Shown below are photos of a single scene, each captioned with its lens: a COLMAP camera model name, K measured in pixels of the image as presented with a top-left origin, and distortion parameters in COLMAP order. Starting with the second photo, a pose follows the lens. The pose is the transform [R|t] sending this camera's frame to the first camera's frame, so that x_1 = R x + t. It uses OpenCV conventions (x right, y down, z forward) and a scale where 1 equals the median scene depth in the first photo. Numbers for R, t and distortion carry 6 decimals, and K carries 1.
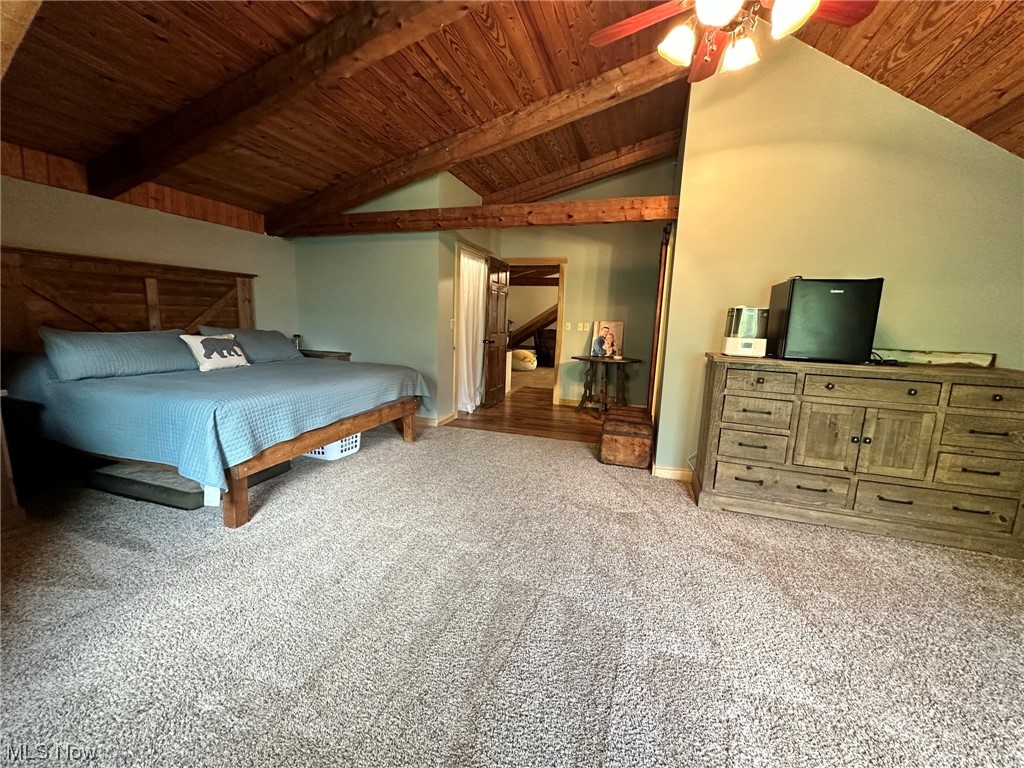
lens RADIAL K [[411.2, 0, 512.2], [0, 411.2, 381.6], [0, 0, 1]] dist [-0.011352, 0.000300]
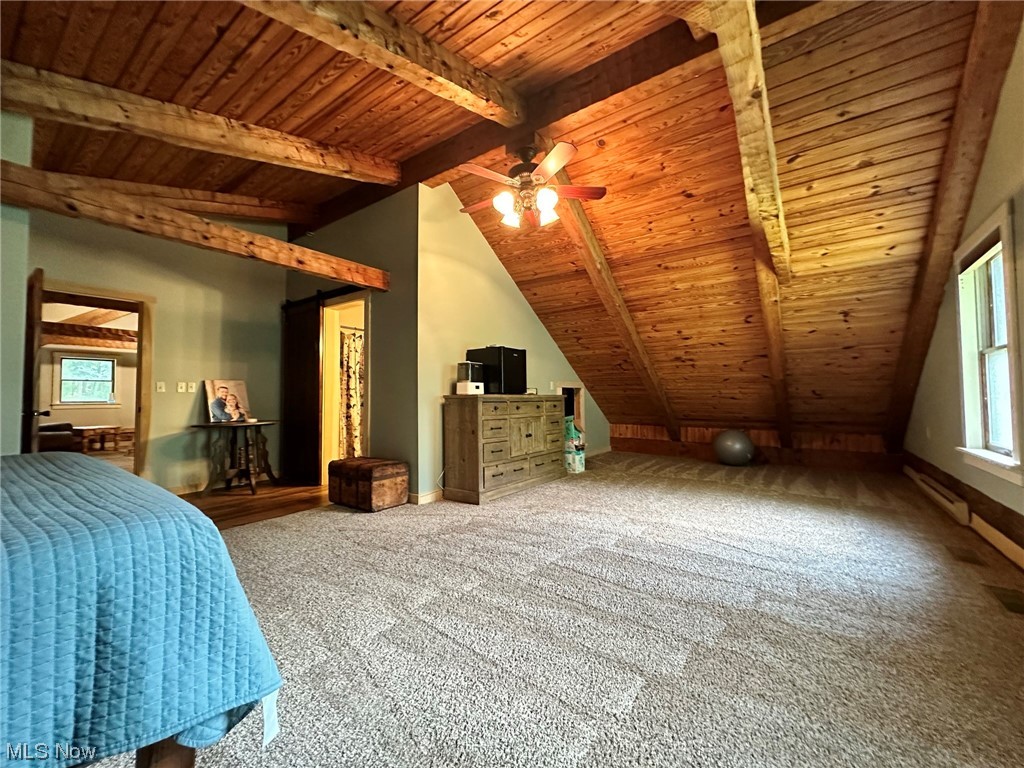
lens RADIAL K [[411.2, 0, 515.4], [0, 411.2, 379.5], [0, 0, 1]] dist [-0.011352, 0.000300]
pose [[0.285130, 0.007107, 0.958462, -0.751609], [0.163345, 0.984984, -0.055897, -0.008652], [-0.944468, 0.172498, 0.279688, 0.396305]]
